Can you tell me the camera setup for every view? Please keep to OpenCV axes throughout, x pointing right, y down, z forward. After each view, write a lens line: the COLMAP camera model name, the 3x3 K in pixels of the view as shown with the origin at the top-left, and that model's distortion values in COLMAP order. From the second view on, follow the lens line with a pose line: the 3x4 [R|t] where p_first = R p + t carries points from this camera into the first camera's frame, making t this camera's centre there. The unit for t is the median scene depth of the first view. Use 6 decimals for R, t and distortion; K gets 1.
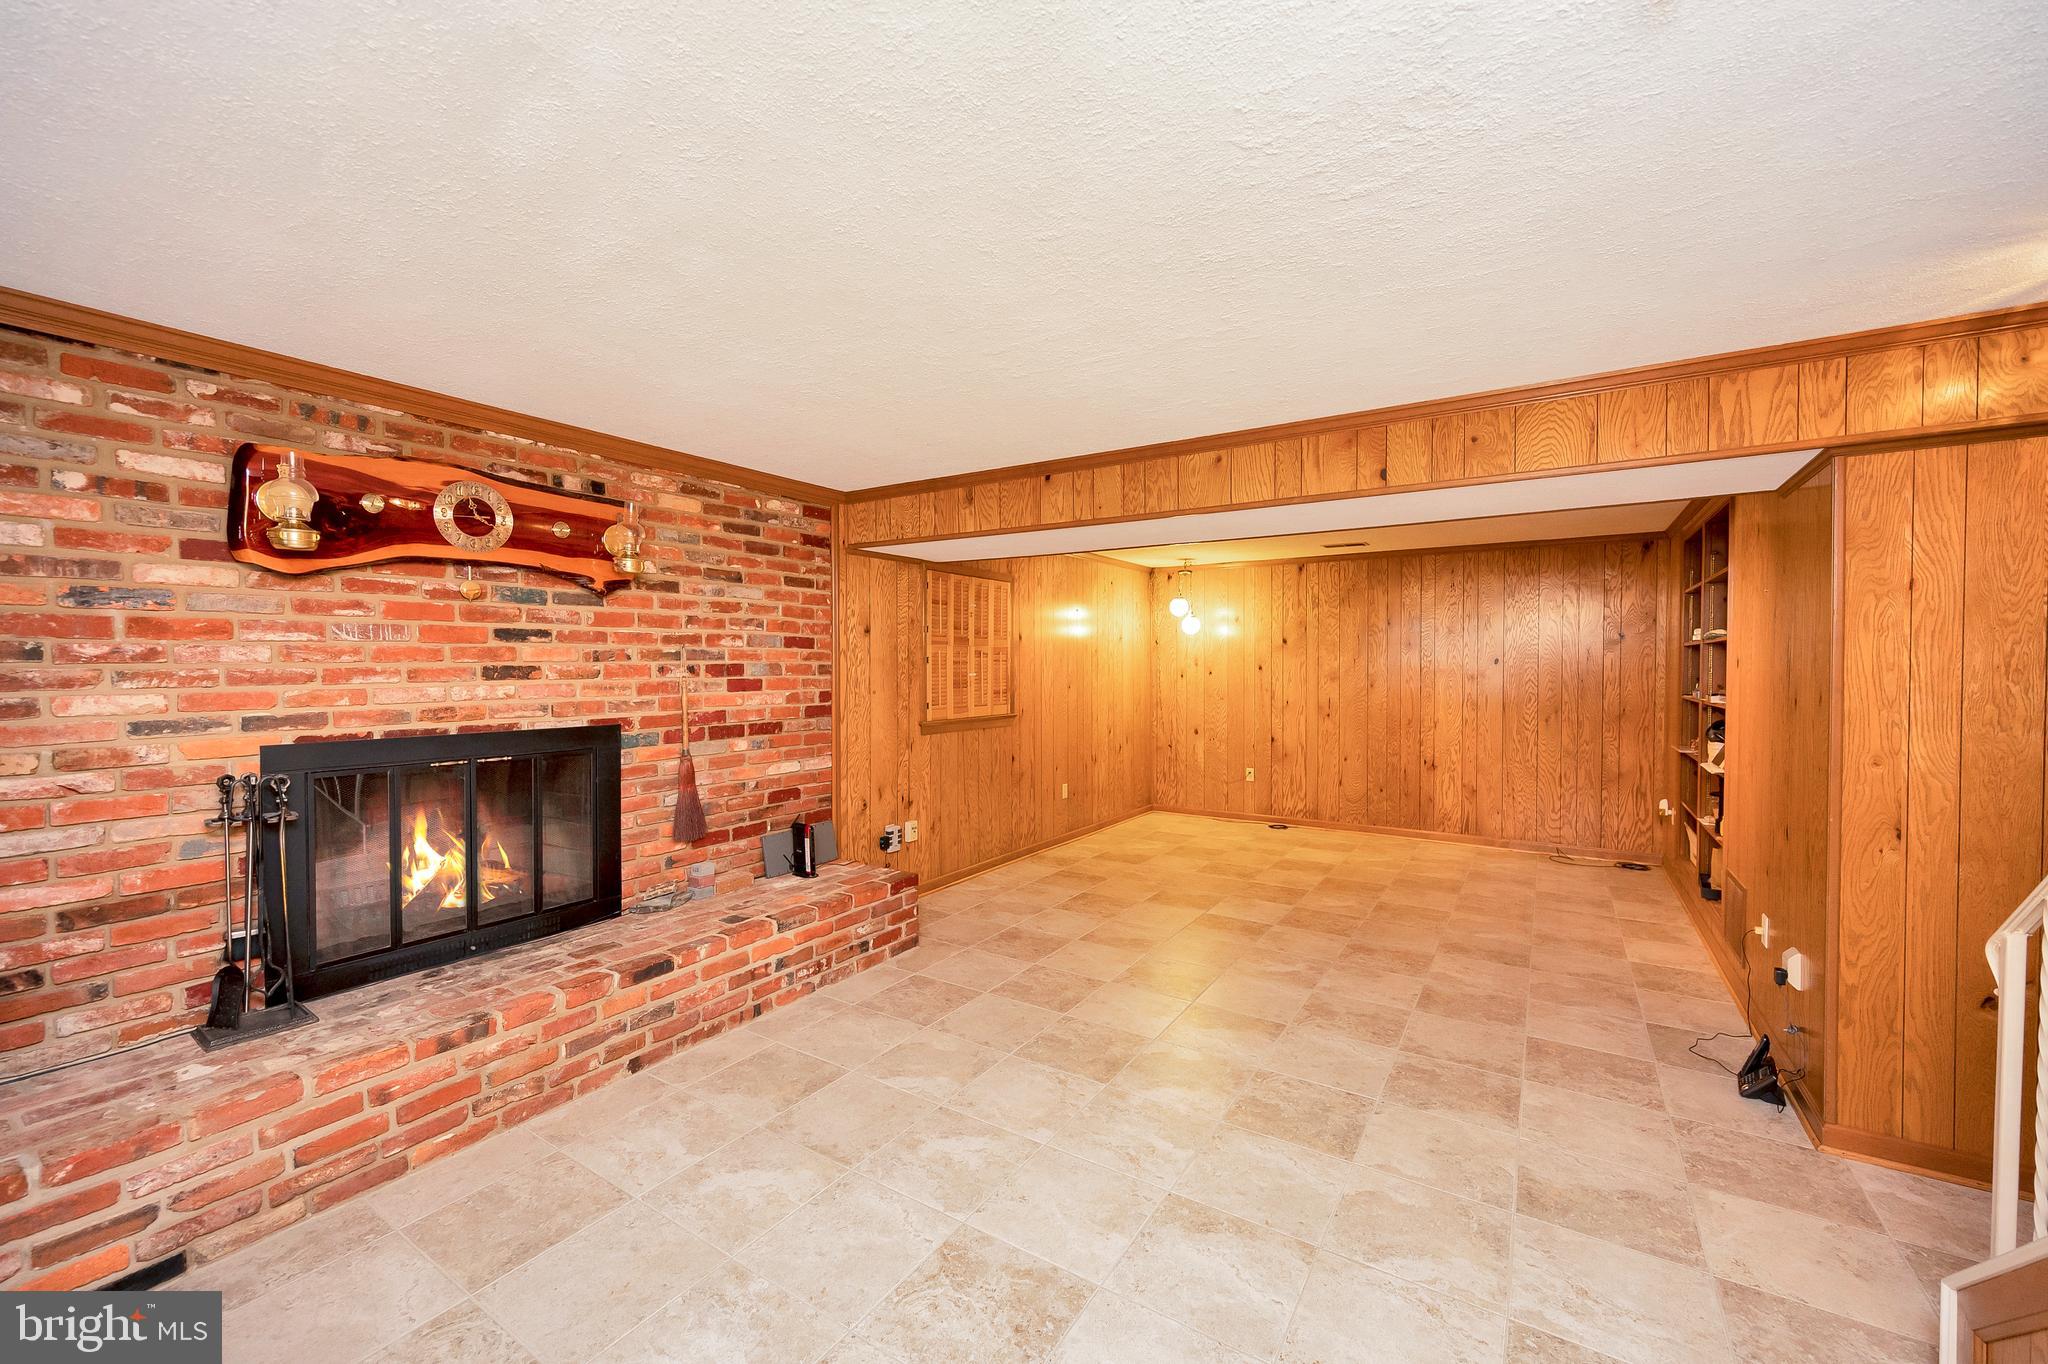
lens RADIAL K [[831.8, 0, 1002.6], [0, 831.8, 688.7], [0, 0, 1]] dist [-0.001732, -0.000553]
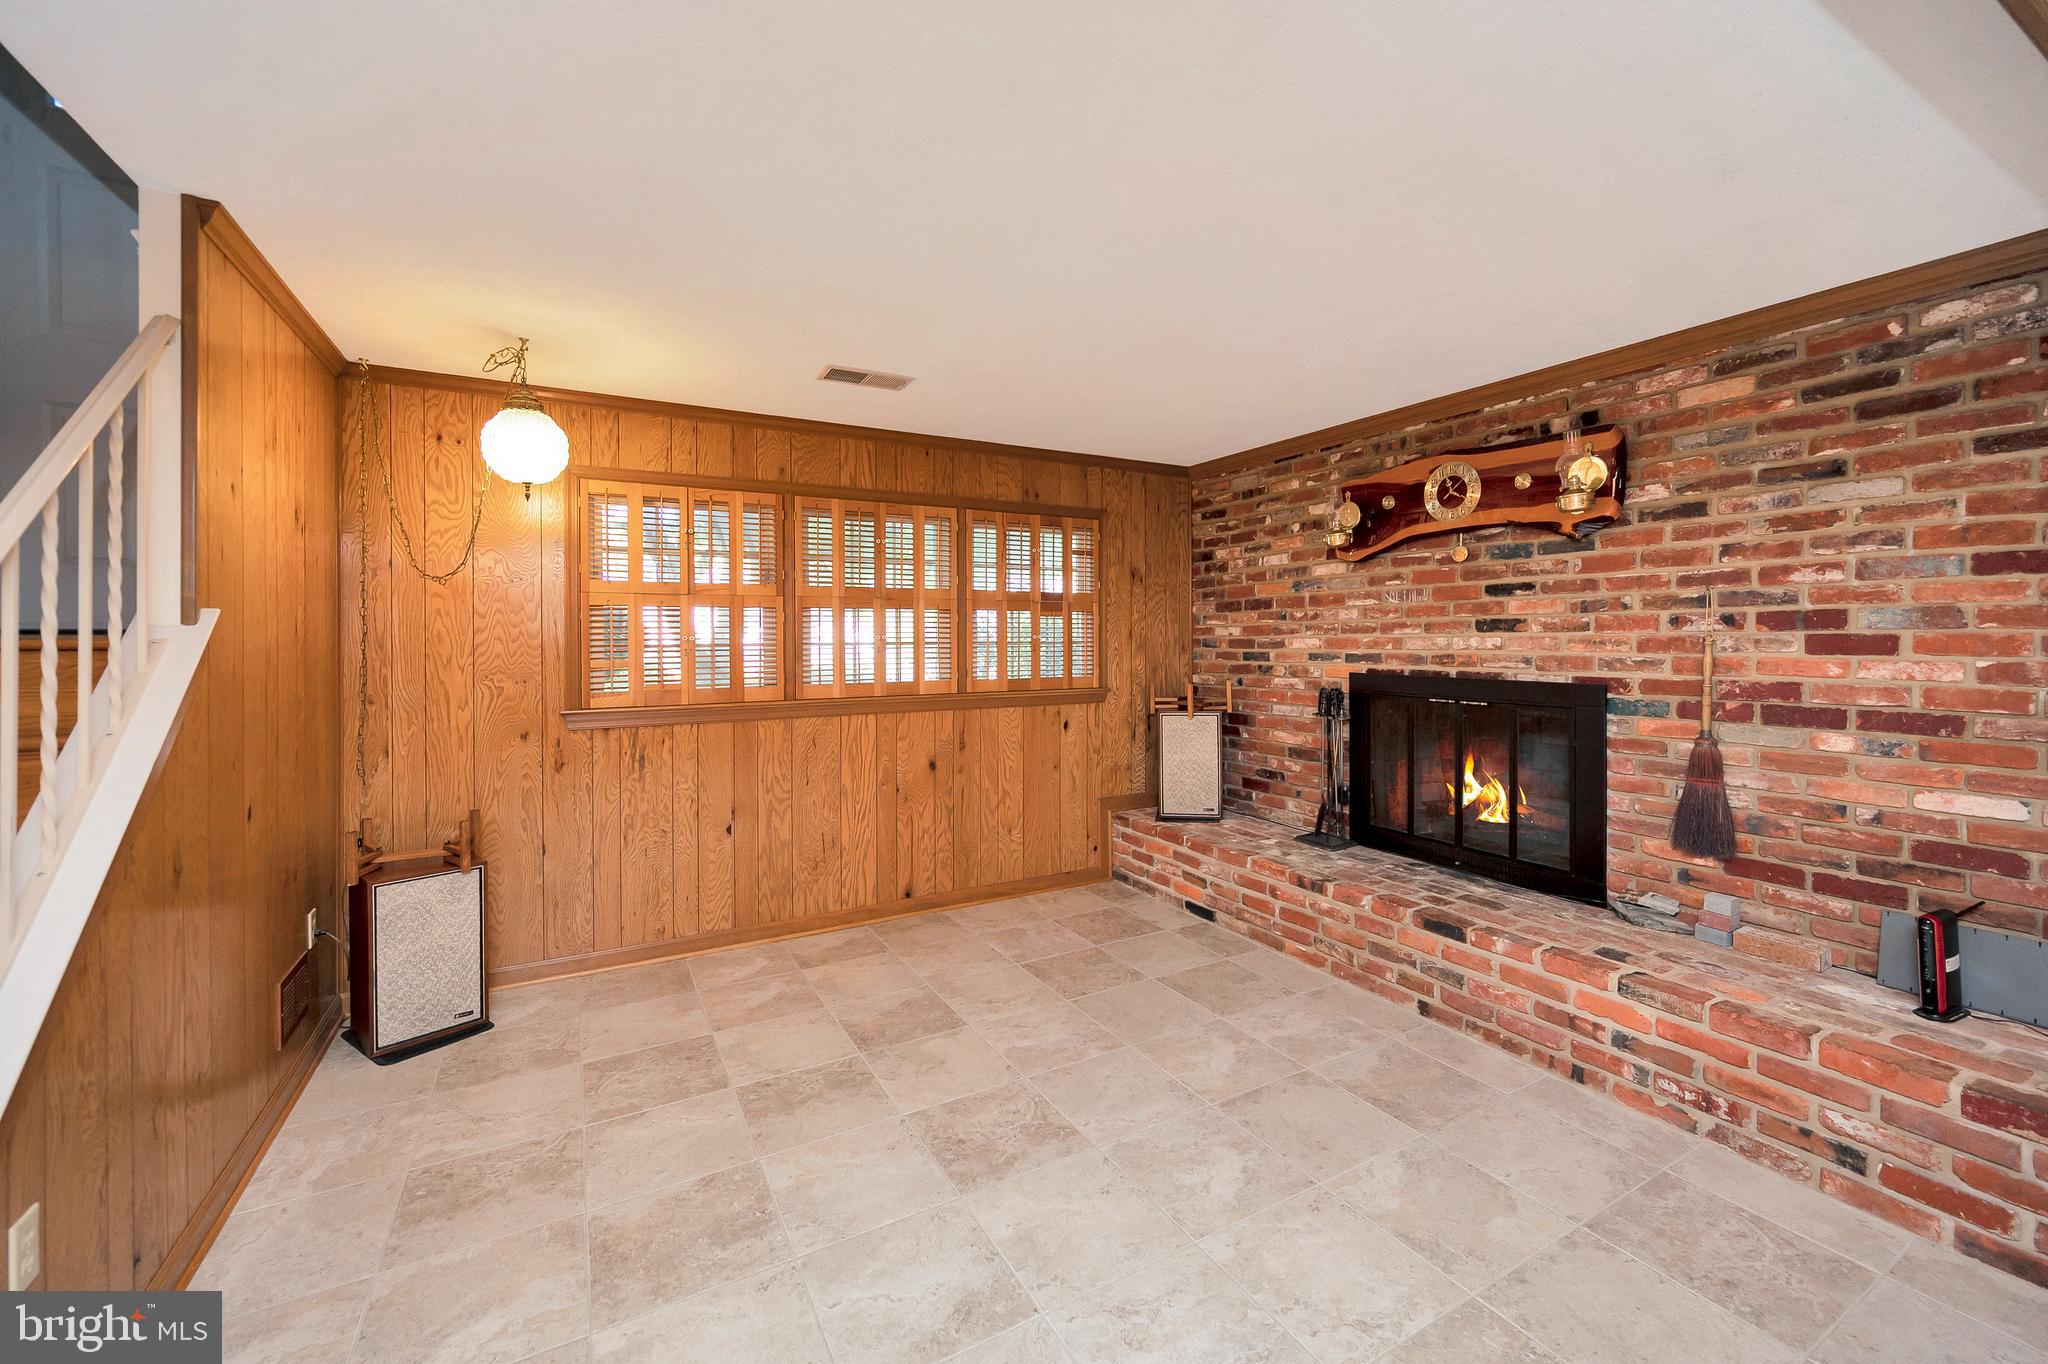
lens RADIAL K [[831.8, 0, 1057.2], [0, 831.8, 650.4], [0, 0, 1]] dist [-0.001732, -0.000553]
pose [[-0.444796, 0.016383, -0.895482, 0.573175], [-0.023773, 0.999264, 0.030090, -0.005241], [0.895316, 0.034672, -0.444080, 0.894106]]
